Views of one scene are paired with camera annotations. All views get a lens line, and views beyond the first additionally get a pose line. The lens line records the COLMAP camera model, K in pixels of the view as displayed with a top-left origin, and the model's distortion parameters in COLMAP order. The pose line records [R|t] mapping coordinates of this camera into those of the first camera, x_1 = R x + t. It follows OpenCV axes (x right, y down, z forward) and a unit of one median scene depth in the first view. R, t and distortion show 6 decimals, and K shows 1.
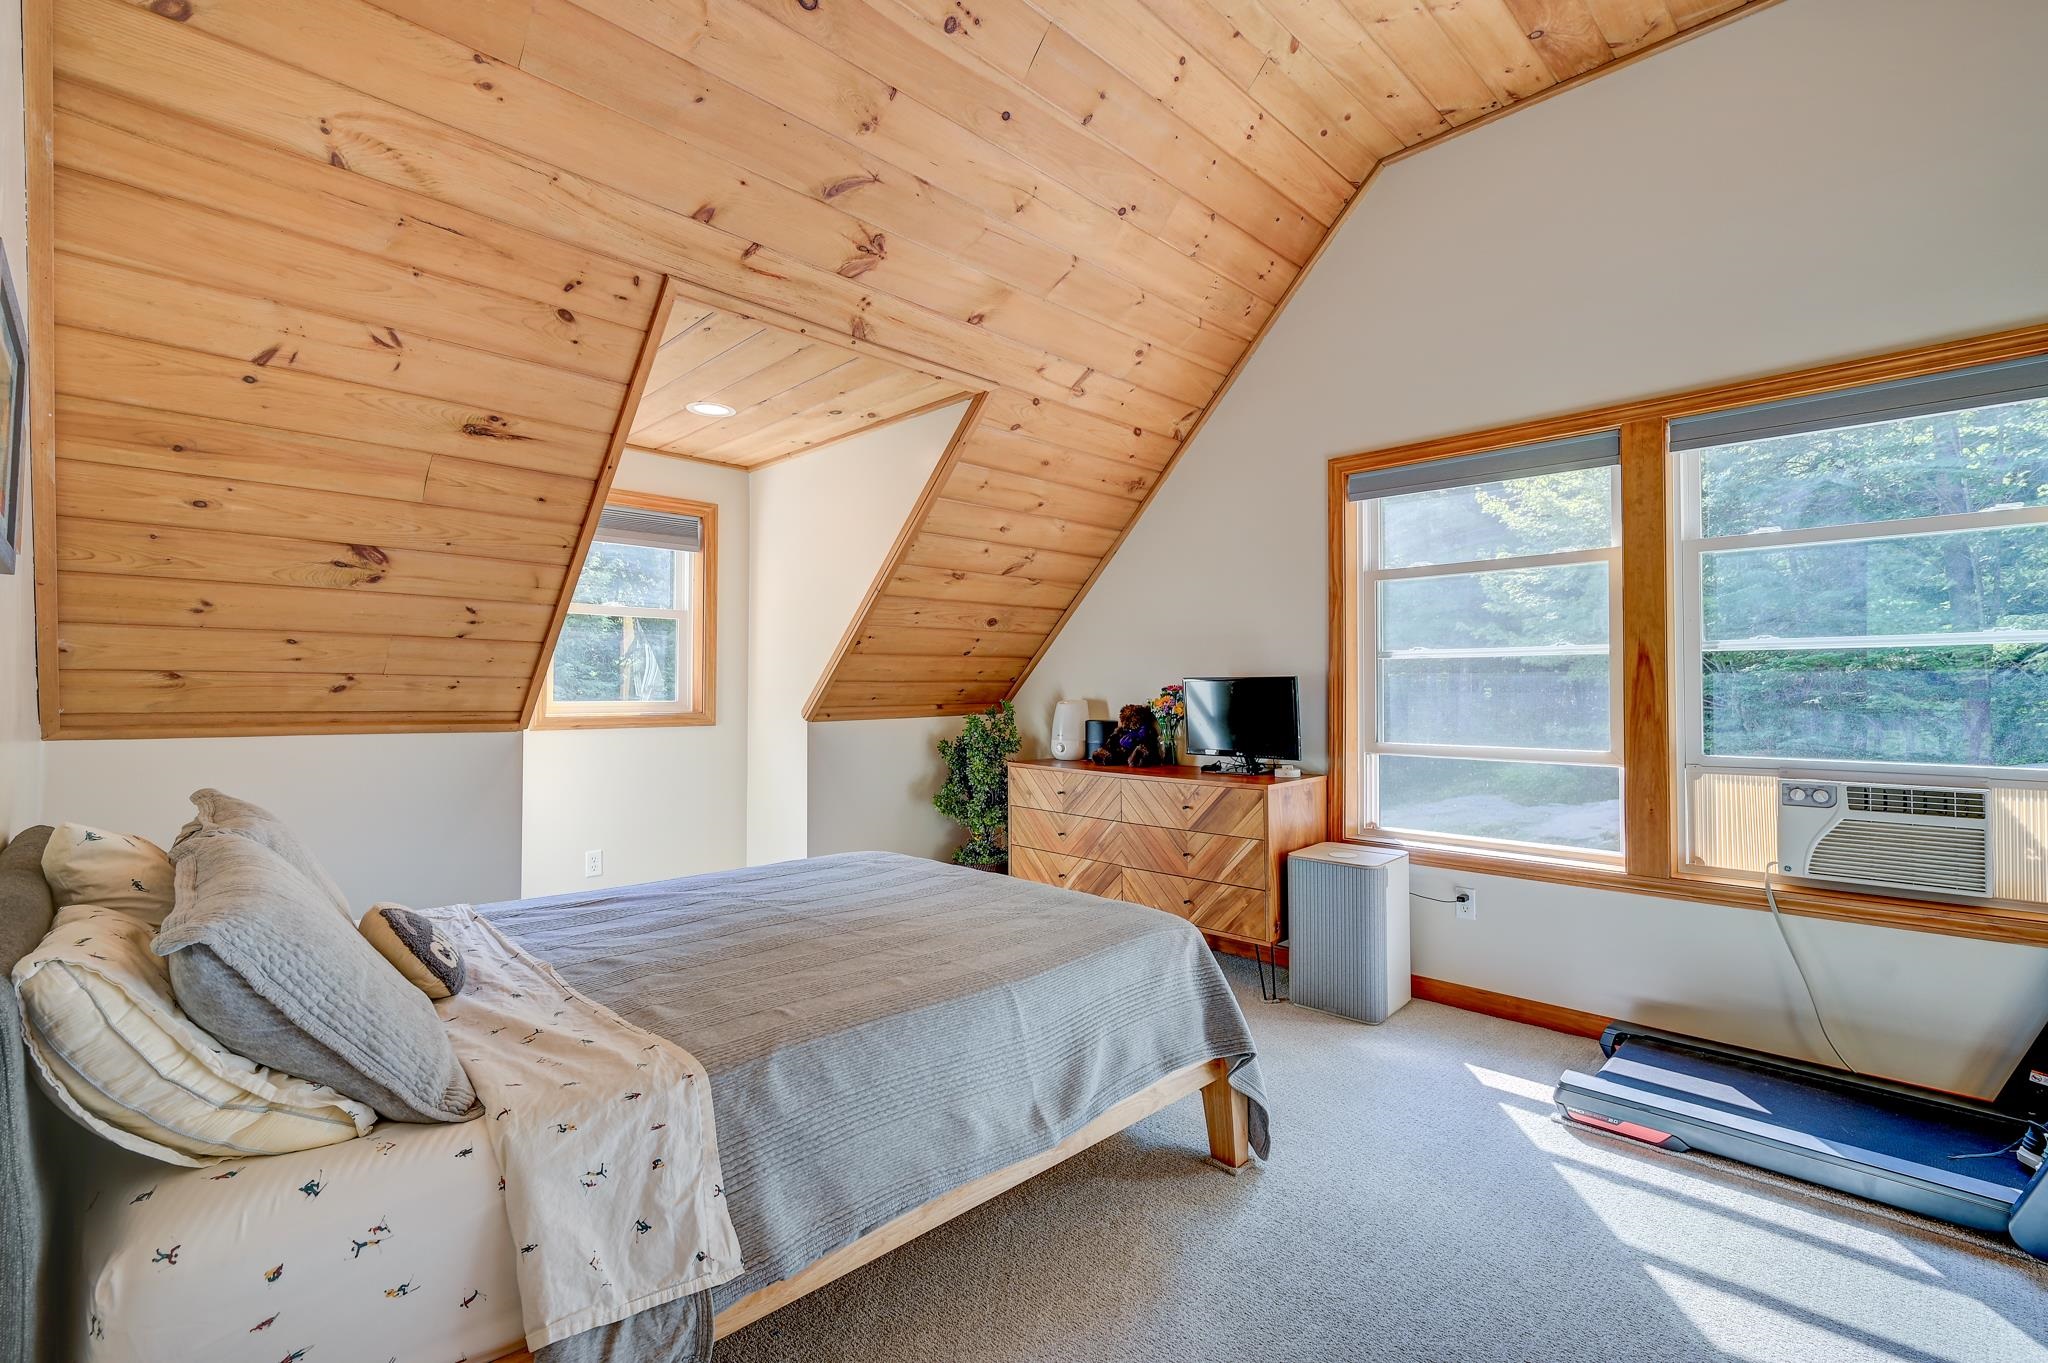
lens RADIAL K [[909.3, 0, 1025.7], [0, 909.3, 671.0], [0, 0, 1]] dist [-0.001405, 0.000681]
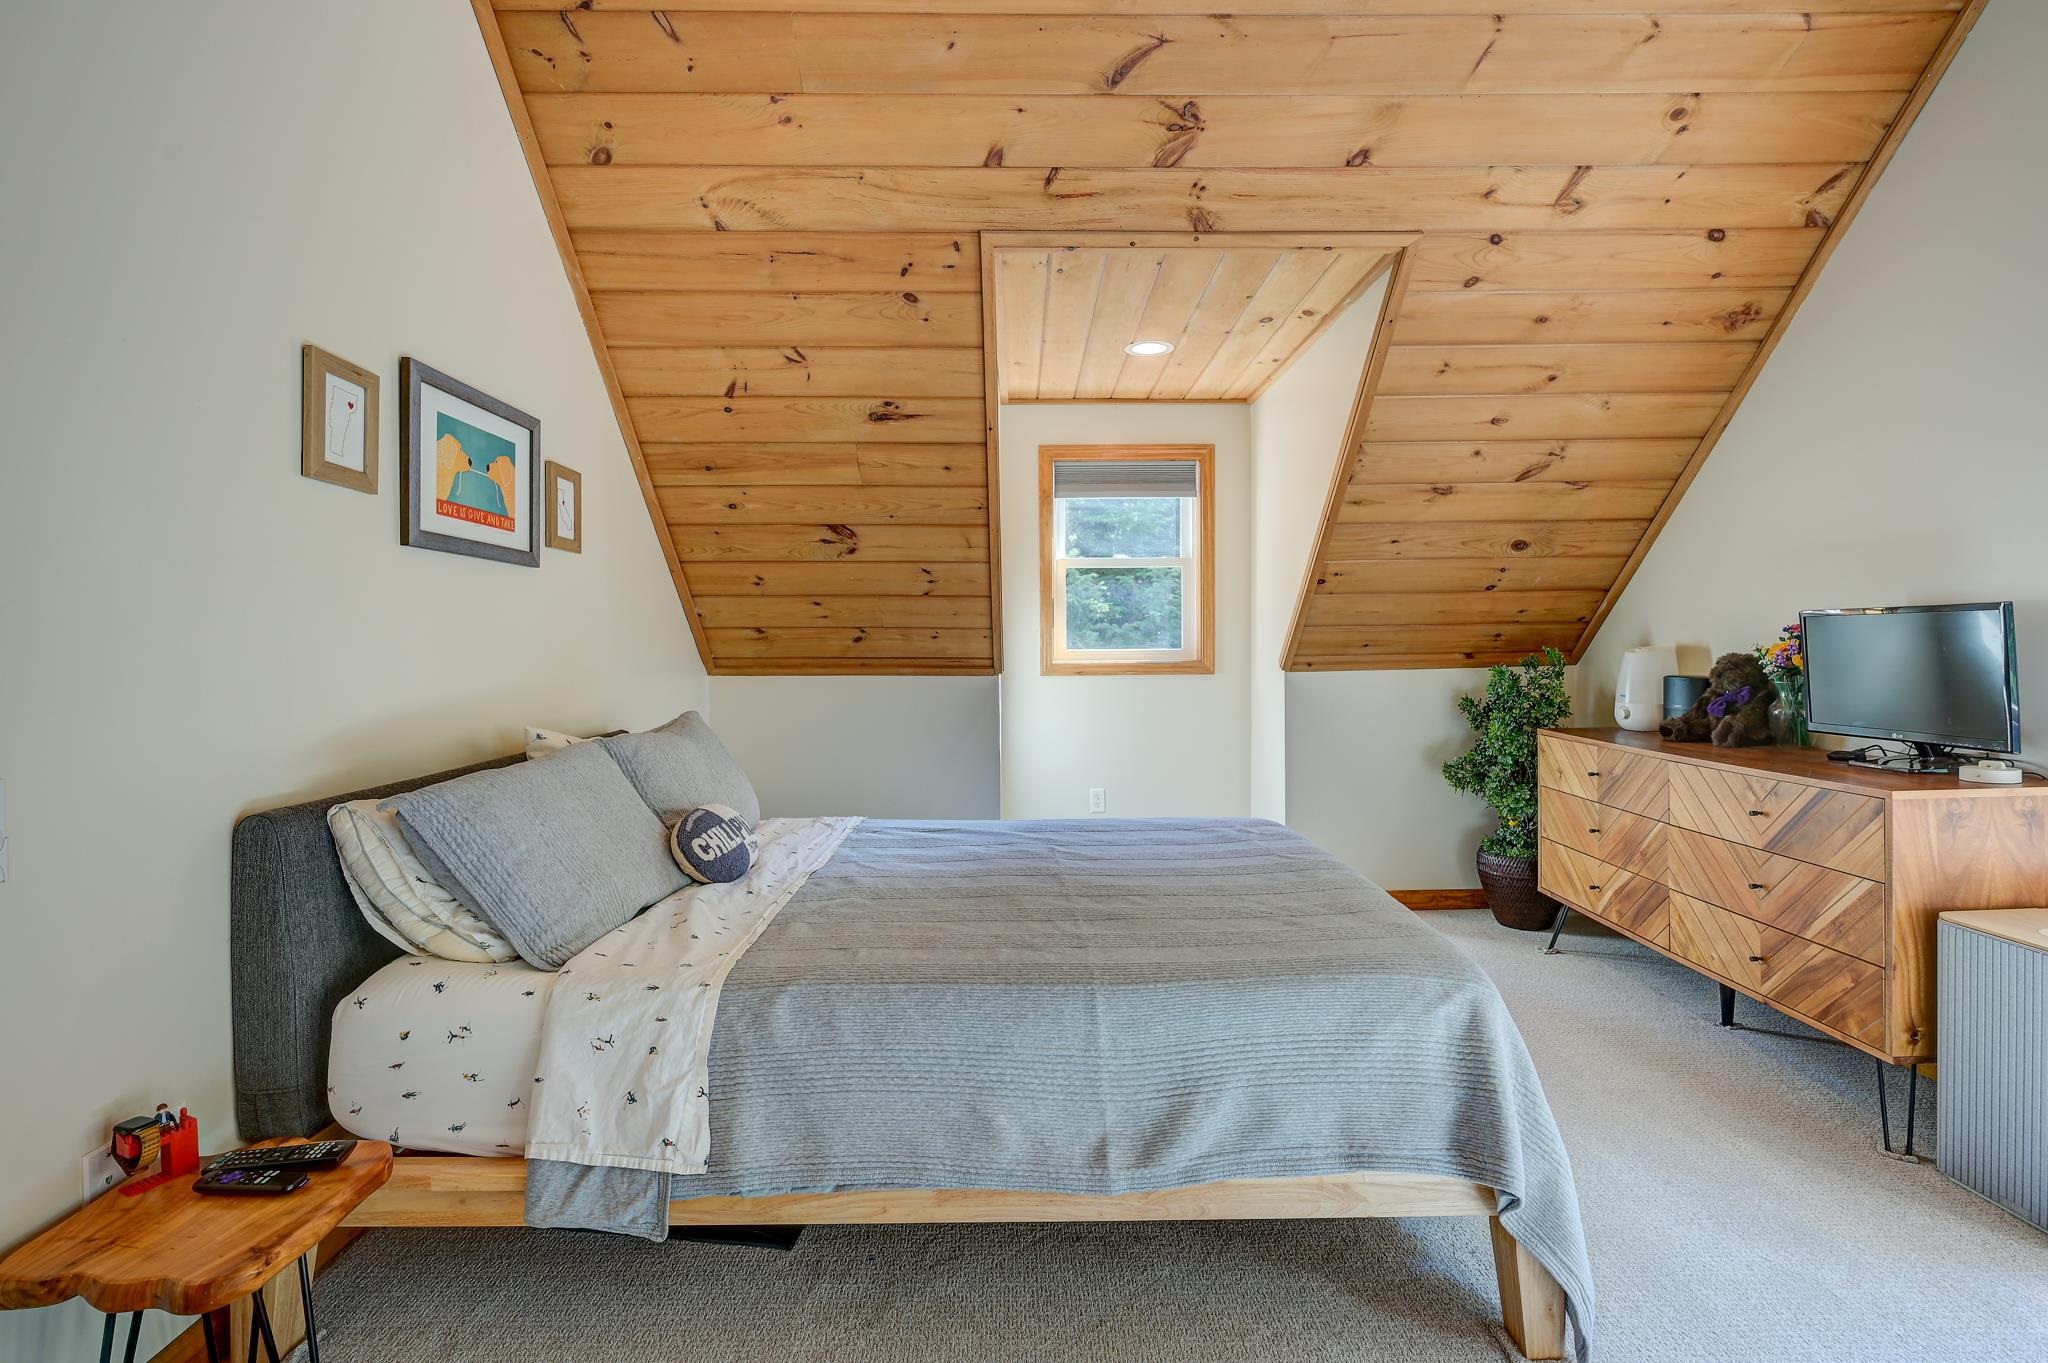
lens RADIAL K [[937.3, 0, 1026.3], [0, 937.3, 670.1], [0, 0, 1]] dist [-0.000852, 0.000931]
pose [[0.721894, 0.013810, -0.691865, 0.321765], [0.023729, 0.998719, 0.044694, 0.009503], [0.691596, -0.048681, 0.720642, 0.215024]]
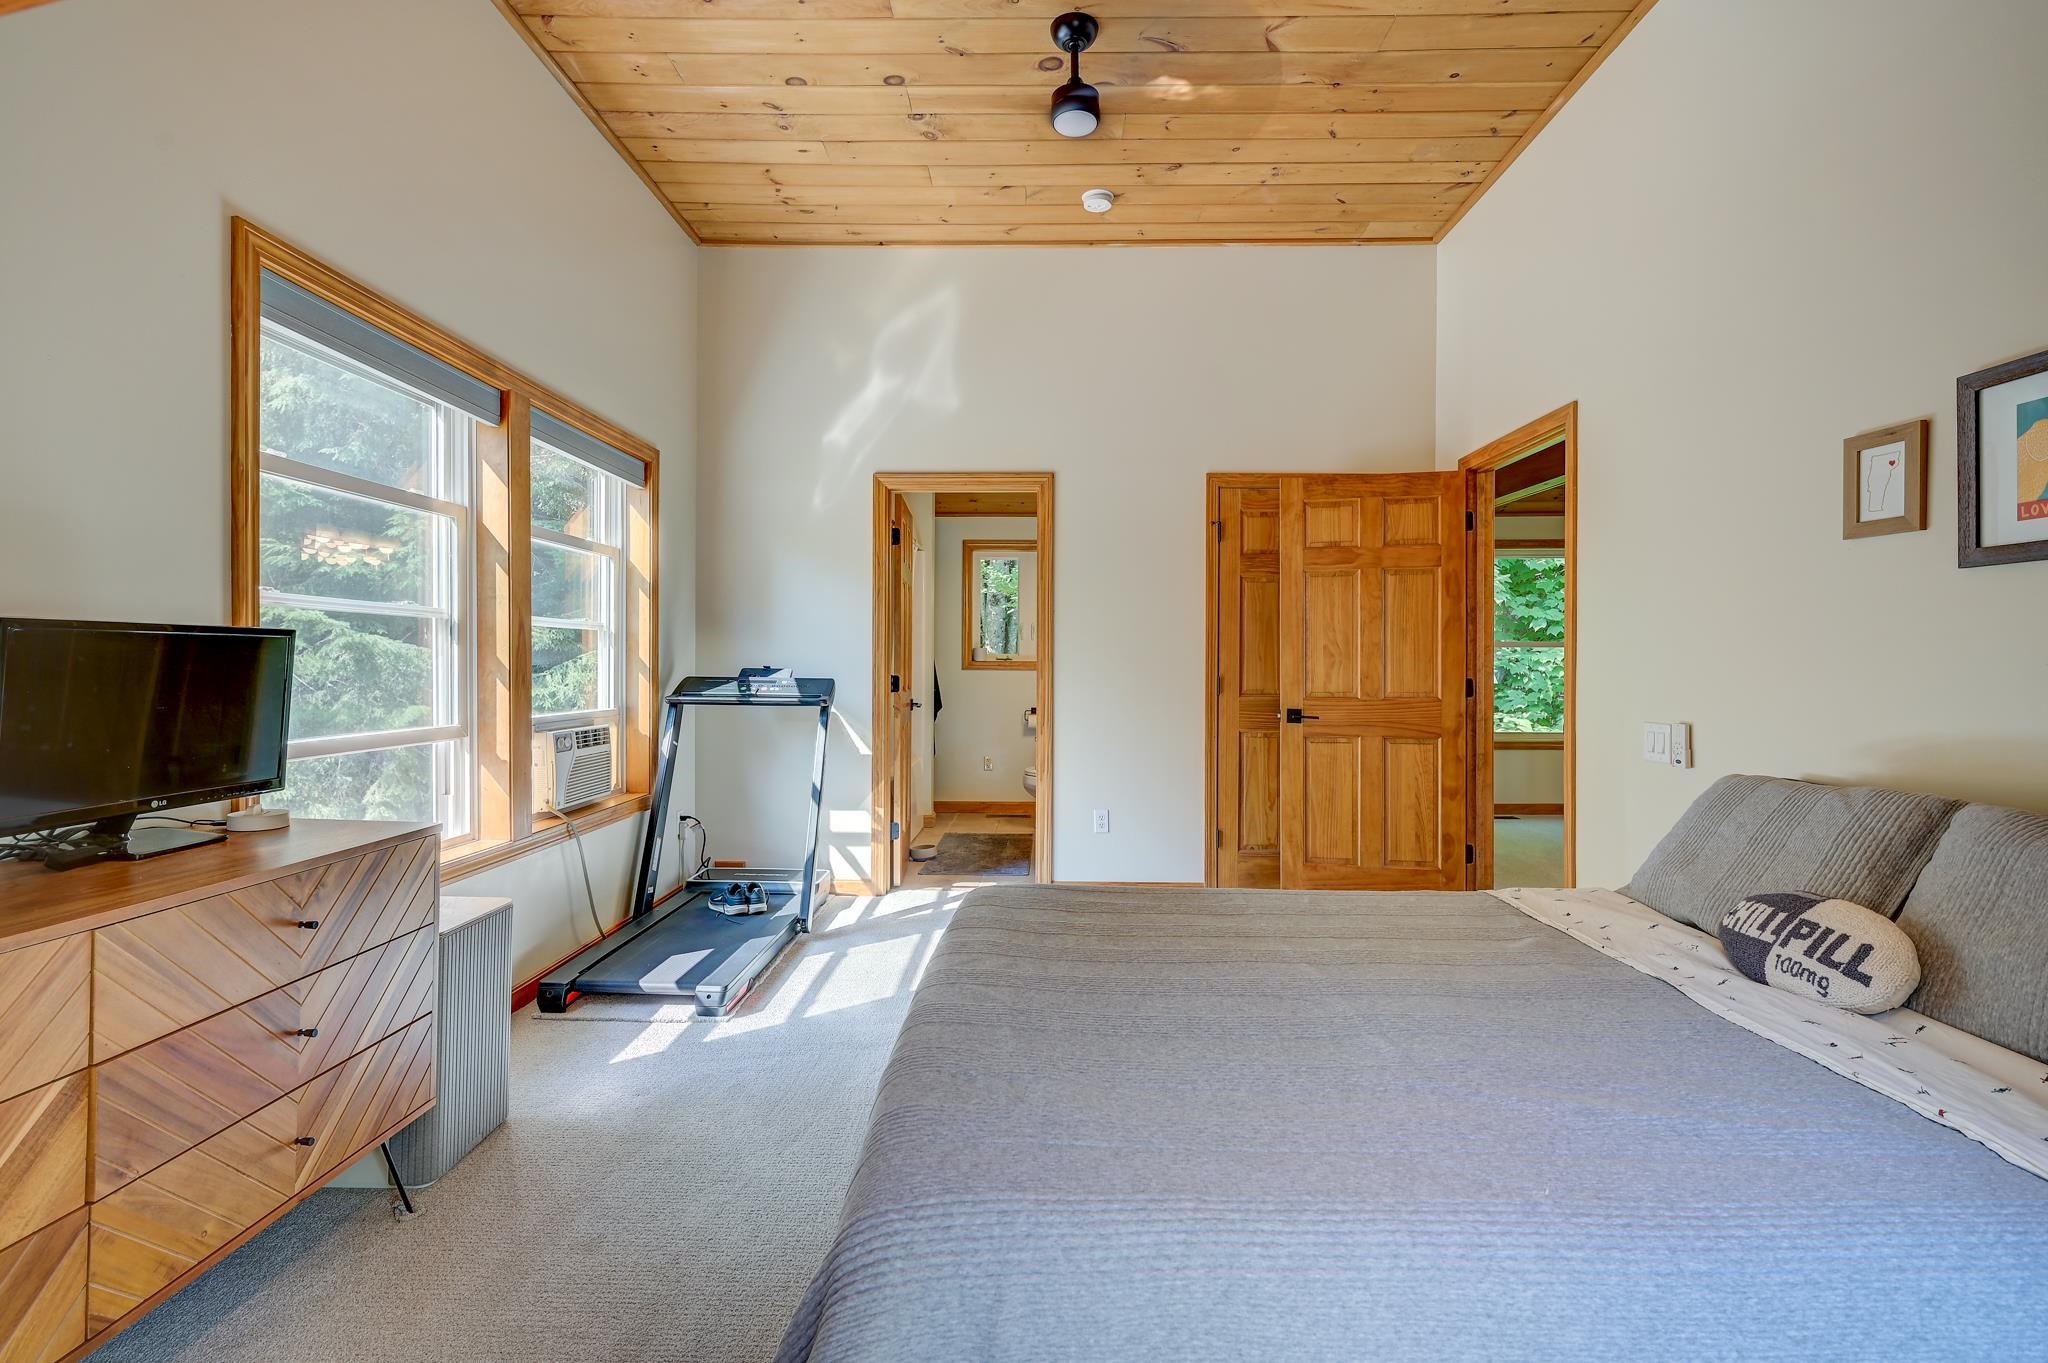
lens RADIAL K [[944.6, 0, 1029.1], [0, 944.6, 668.8], [0, 0, 1]] dist [0.000627, 0.001260]
pose [[-0.702074, -0.007674, 0.712063, -0.475409], [-0.021349, 0.999719, -0.010276, 0.031893], [-0.711784, -0.022417, -0.702040, 1.330013]]
